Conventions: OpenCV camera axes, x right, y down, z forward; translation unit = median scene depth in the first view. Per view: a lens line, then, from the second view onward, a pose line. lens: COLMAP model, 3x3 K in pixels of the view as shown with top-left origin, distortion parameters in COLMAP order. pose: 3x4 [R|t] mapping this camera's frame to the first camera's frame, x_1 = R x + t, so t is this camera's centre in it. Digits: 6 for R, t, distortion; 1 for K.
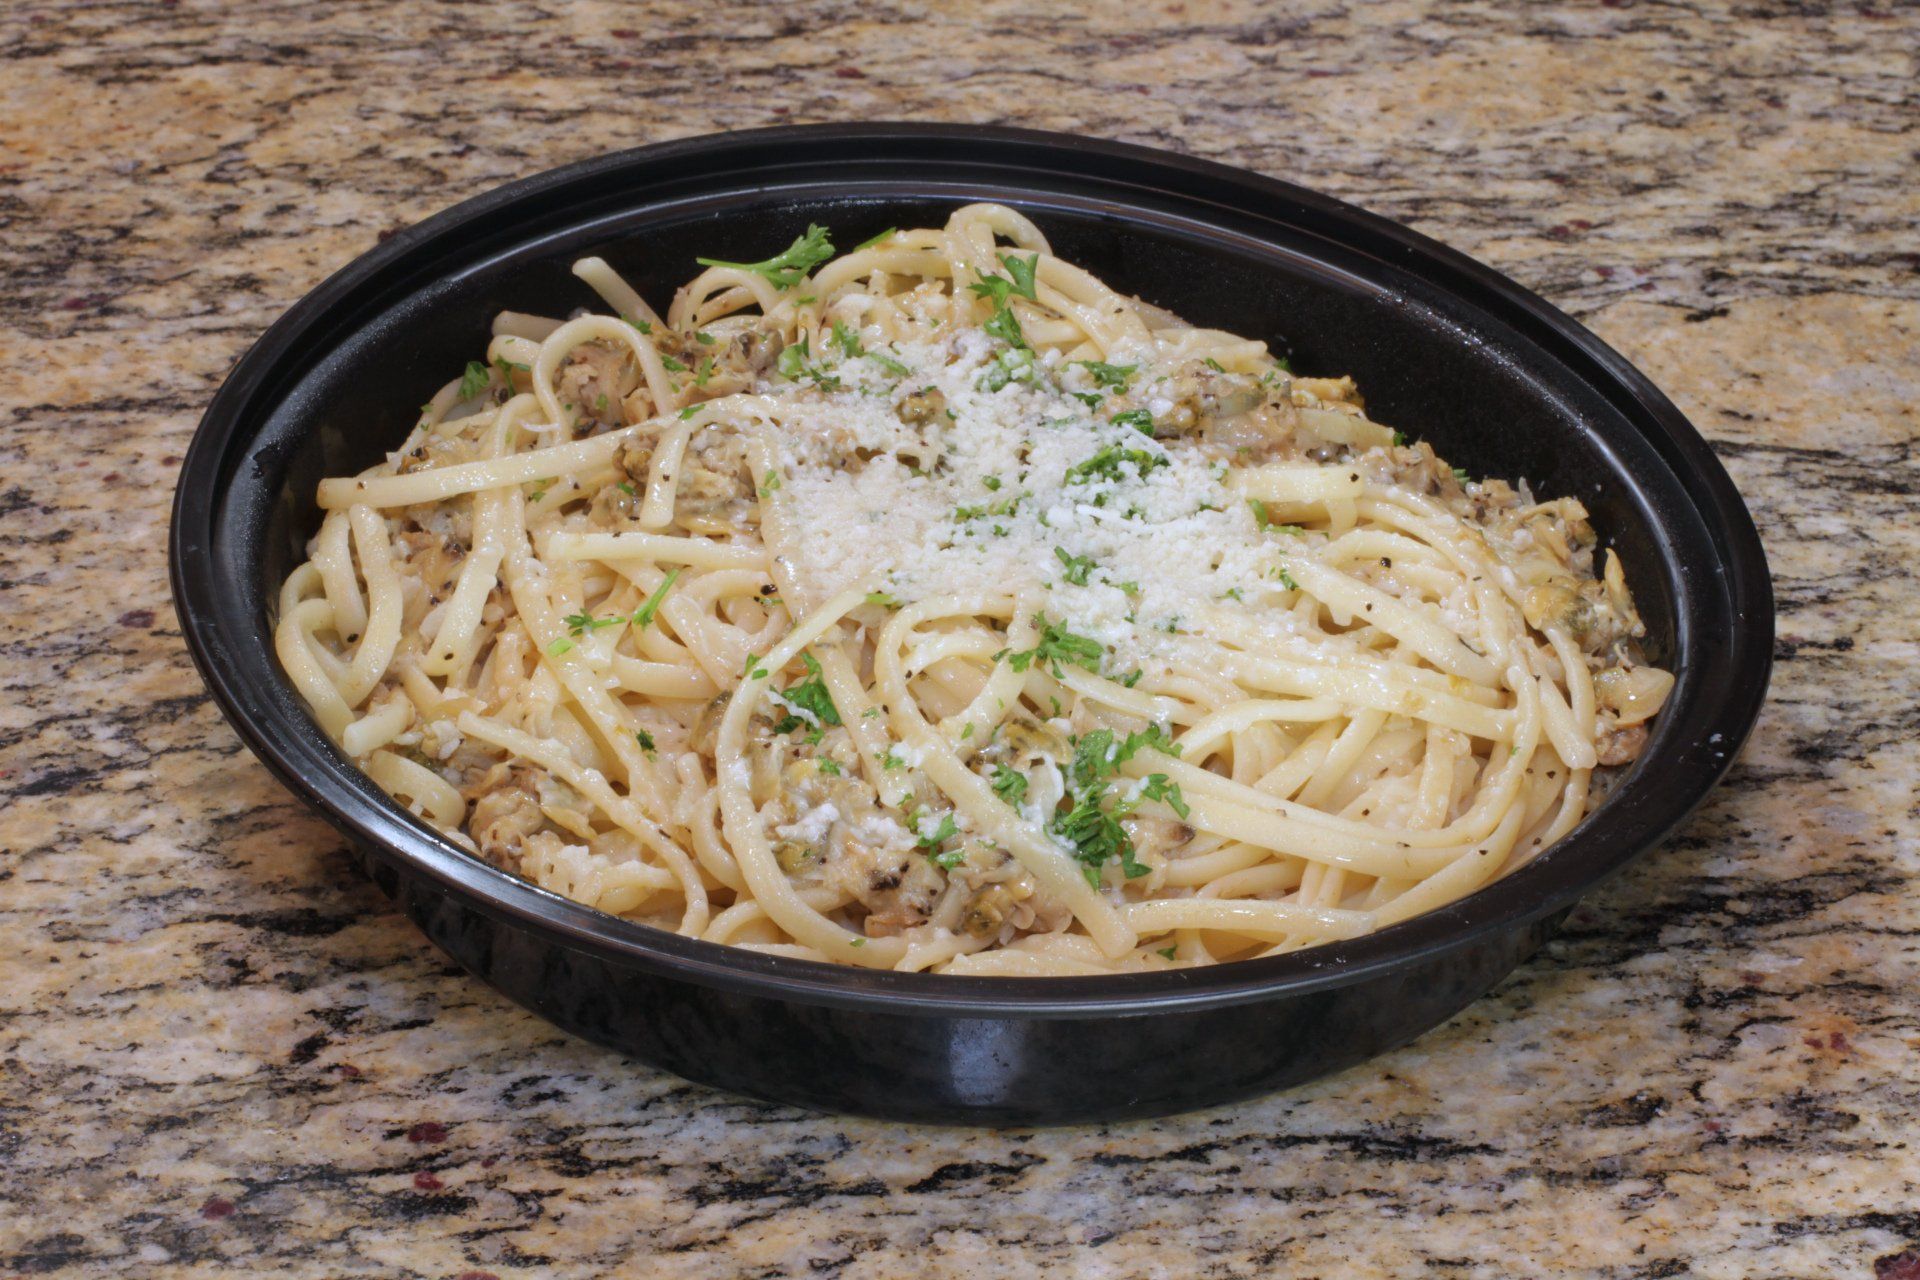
lens RADIAL K [[4822.5, 0, 963.5], [0, 4822.5, 615.9], [0, 0, 1]] dist [-0.165643, 0.000000]
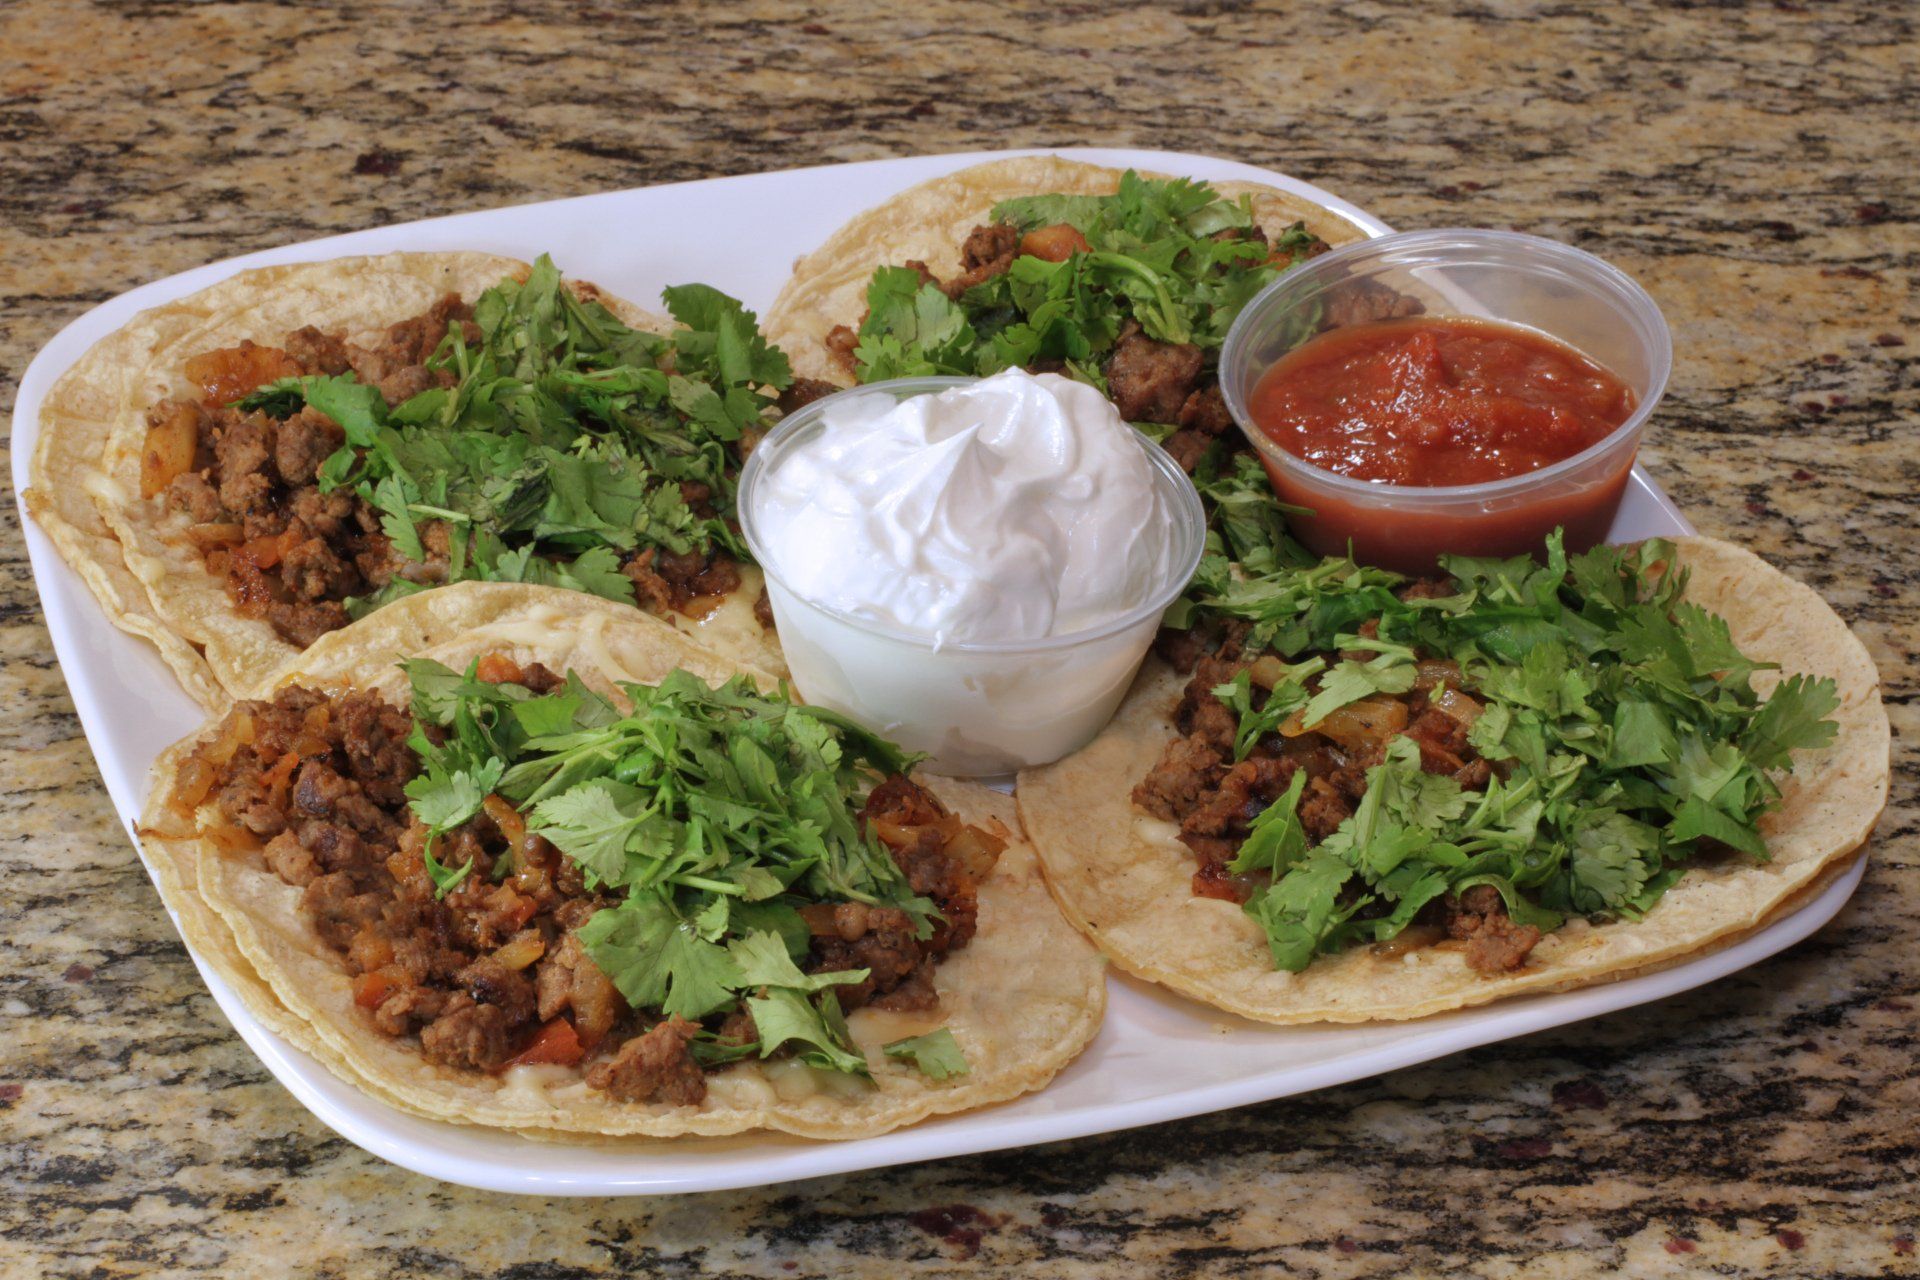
lens RADIAL K [[4822.5, 0, 970.2], [0, 4822.5, 641.5], [0, 0, 1]] dist [-0.165643, 0.000000]
pose [[0.997993, 0.037285, -0.051181, 0.077201], [-0.037486, 0.999293, -0.002983, 0.028748], [0.051033, 0.004896, 0.998685, -0.084189]]
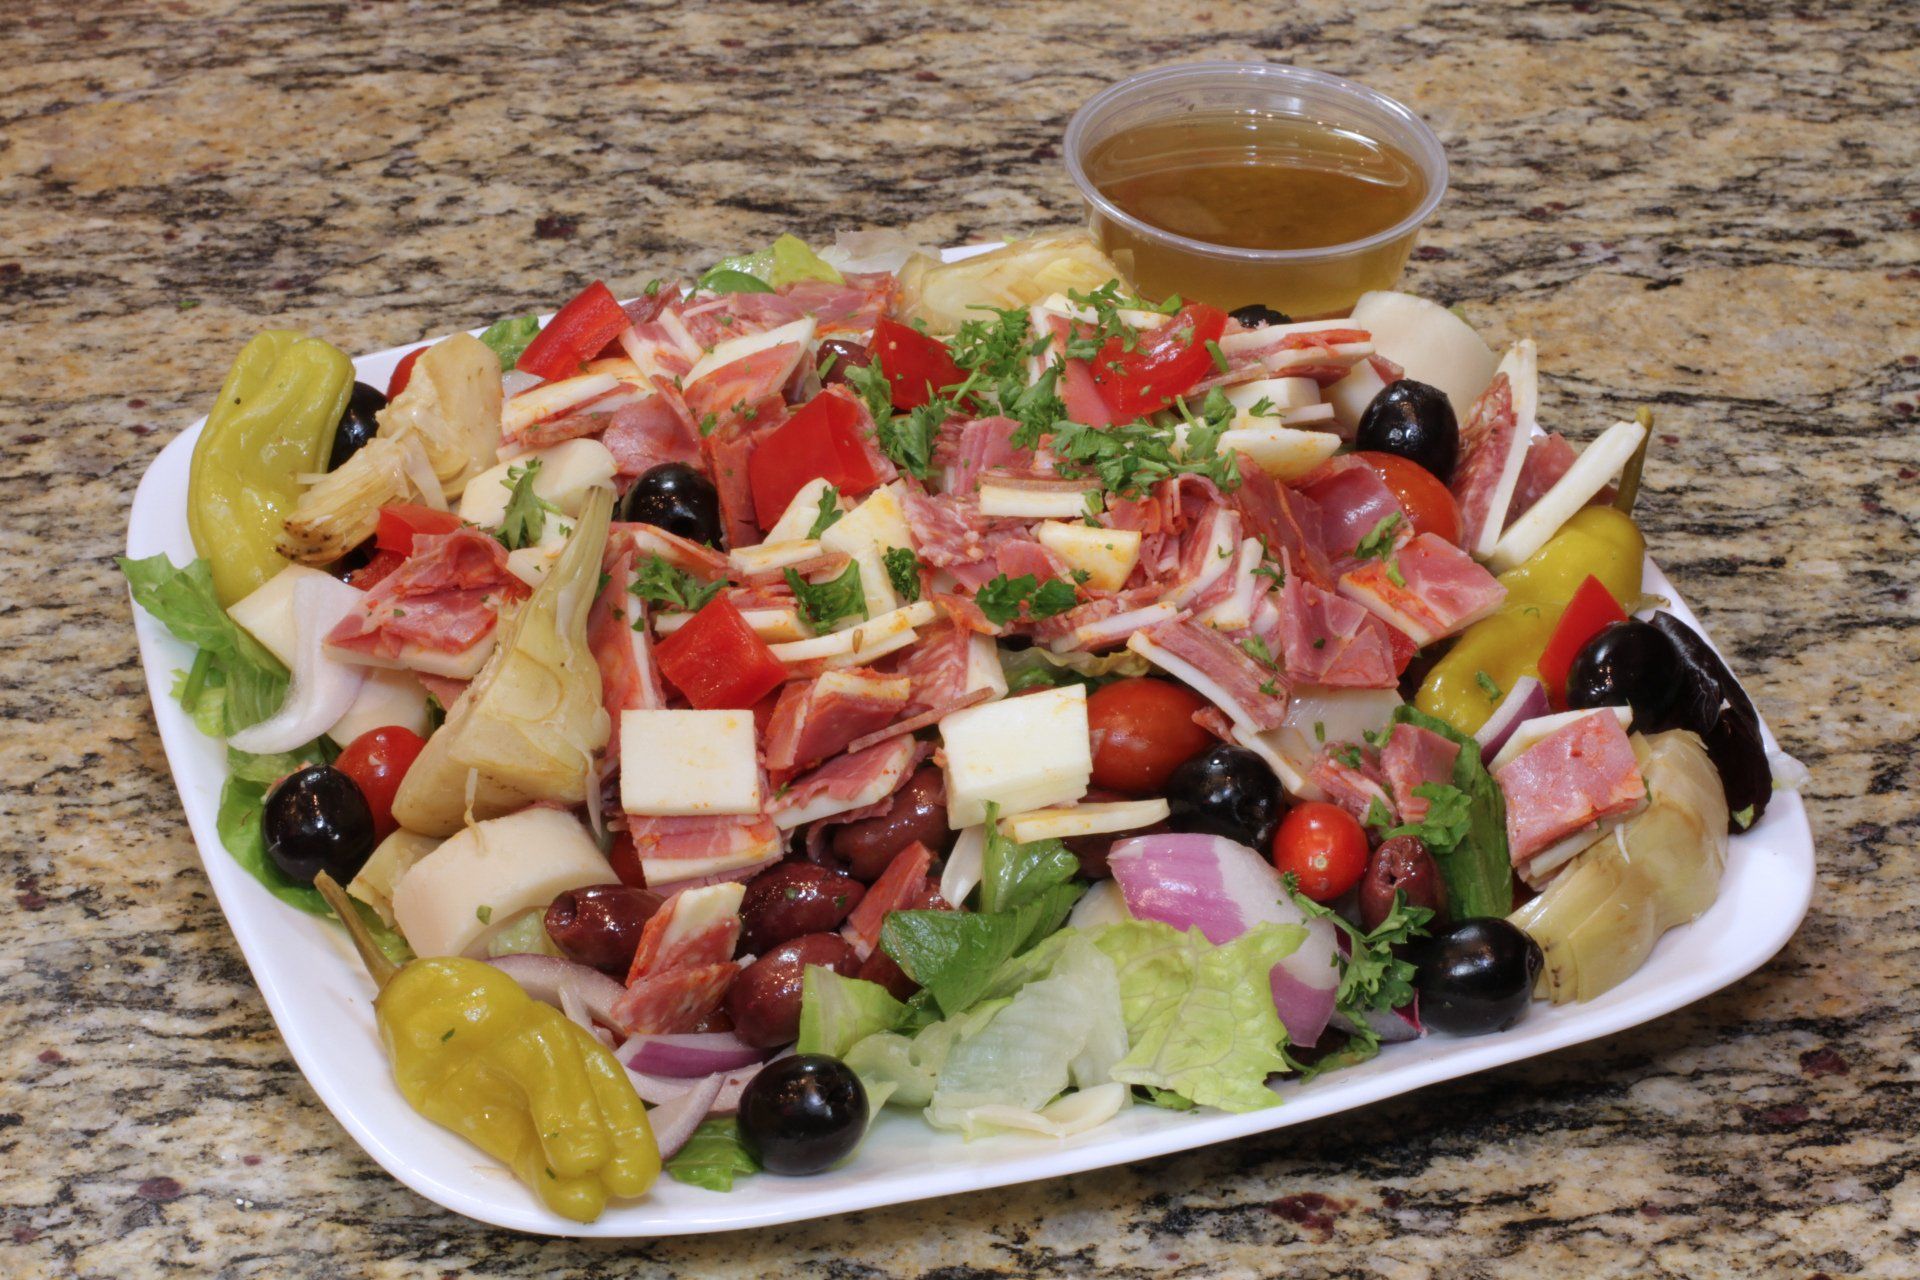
lens RADIAL K [[4822.5, 0, 956.1], [0, 4822.5, 640.2], [0, 0, 1]] dist [-0.165643, 0.000000]
pose [[0.999959, -0.007006, 0.005735, -0.026112], [0.006883, 0.999749, 0.021313, -0.001501], [-0.005883, -0.021273, 0.999756, -0.178494]]
